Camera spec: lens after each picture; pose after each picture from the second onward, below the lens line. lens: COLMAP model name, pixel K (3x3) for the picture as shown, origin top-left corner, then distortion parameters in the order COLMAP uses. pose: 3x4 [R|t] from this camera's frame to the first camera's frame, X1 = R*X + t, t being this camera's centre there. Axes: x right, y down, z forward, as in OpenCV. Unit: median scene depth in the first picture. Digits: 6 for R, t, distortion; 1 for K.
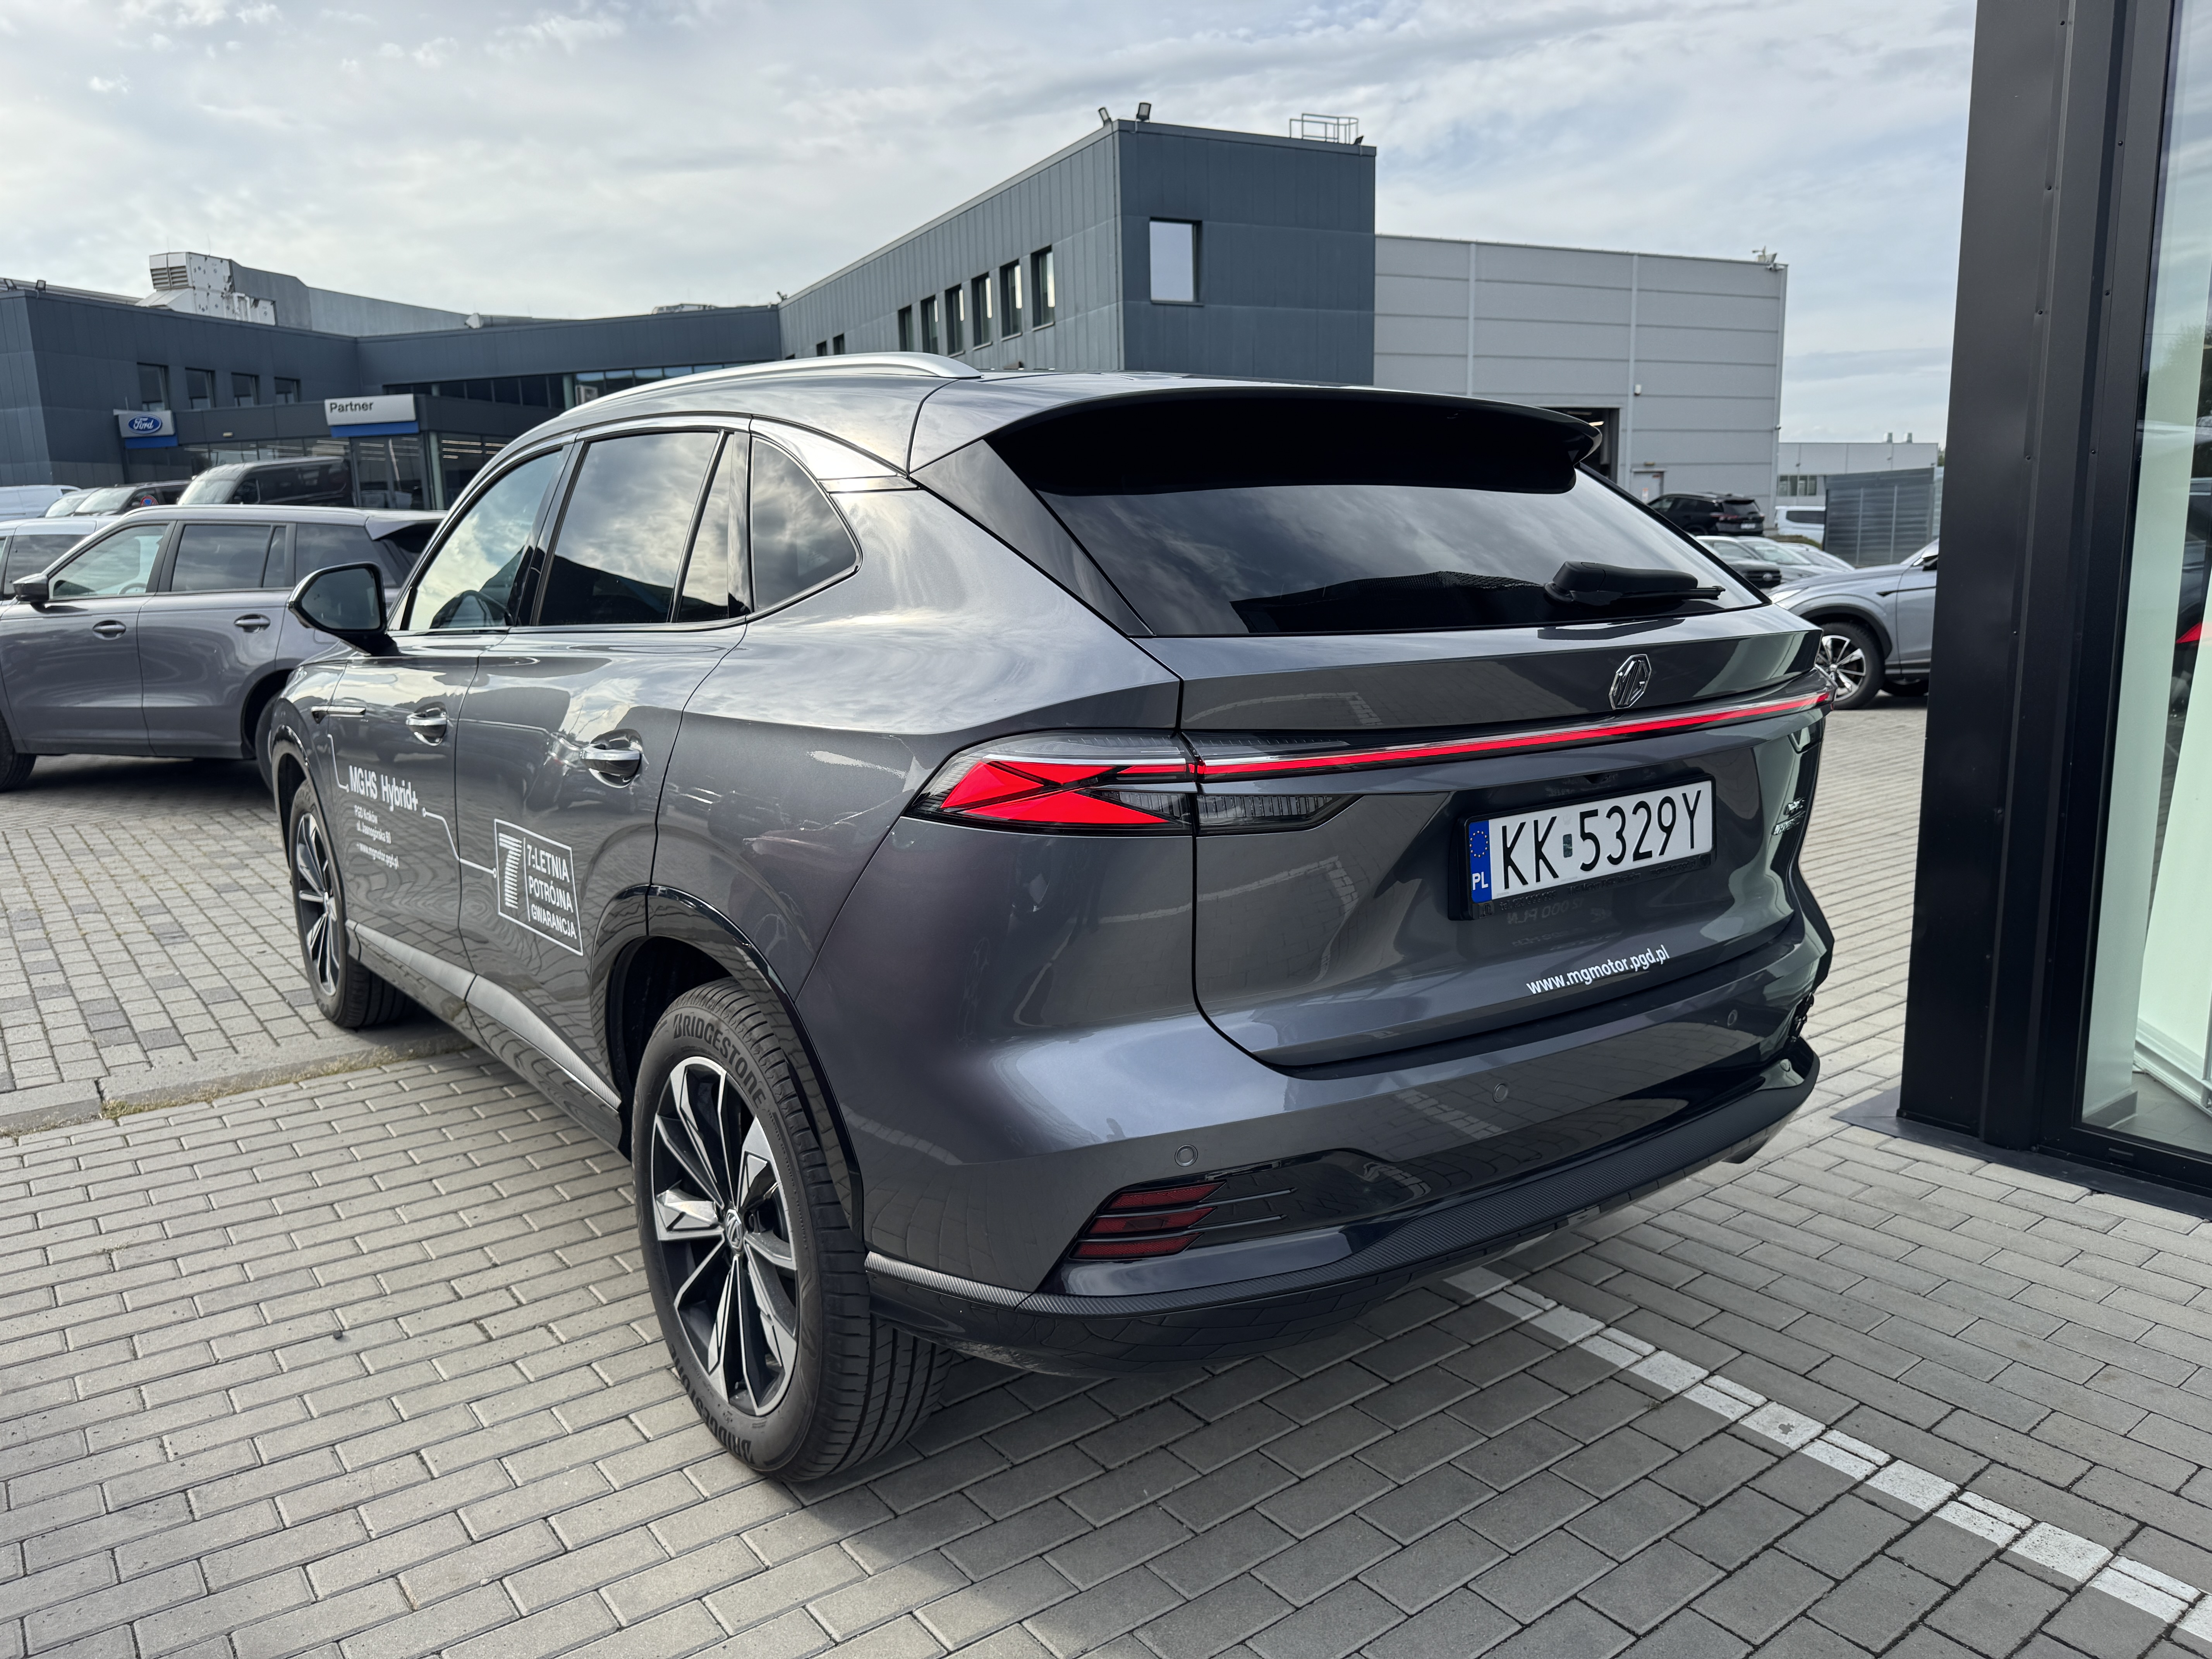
lens RADIAL K [[1559.6, 0, 1112.5], [0, 1559.6, 845.0], [0, 0, 1]] dist [0.043305, -0.034237]
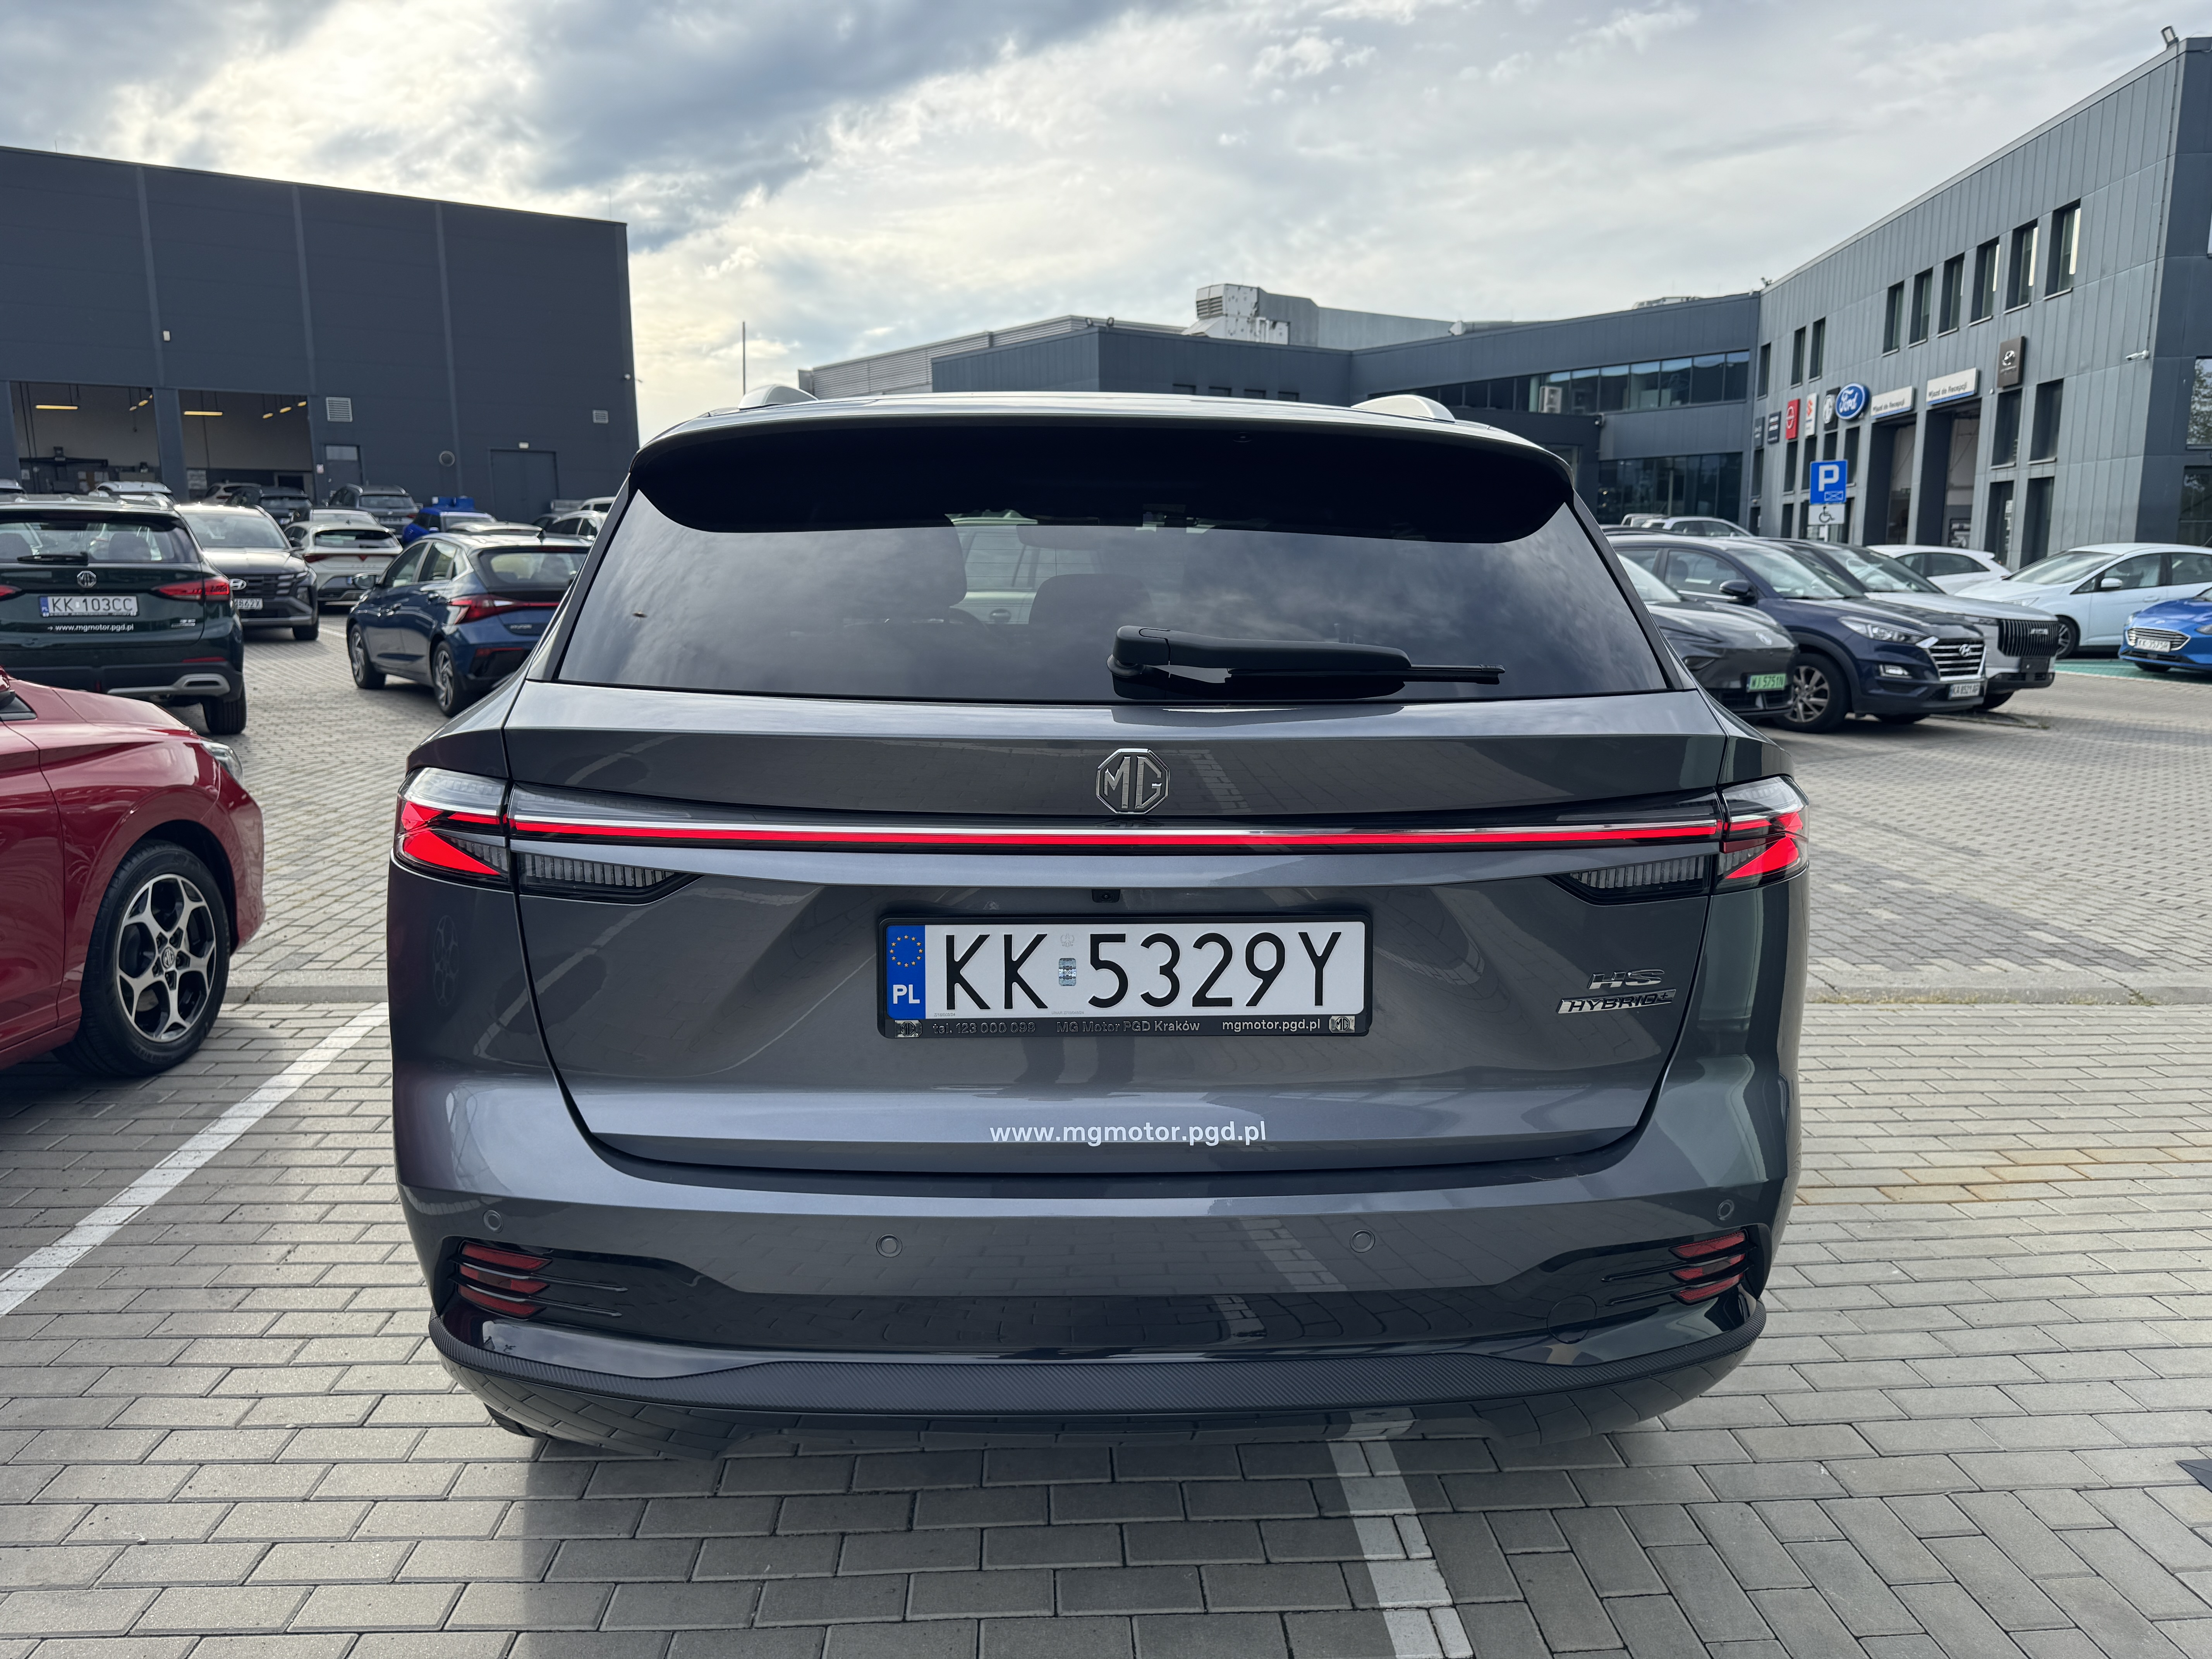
lens RADIAL K [[1559.6, 0, 1112.5], [0, 1559.6, 845.0], [0, 0, 1]] dist [0.043305, -0.034237]
pose [[0.831544, 0.124138, -0.541410, 0.719222], [-0.123537, 0.991626, 0.037628, -0.095979], [0.541547, 0.035595, 0.839917, 0.310667]]
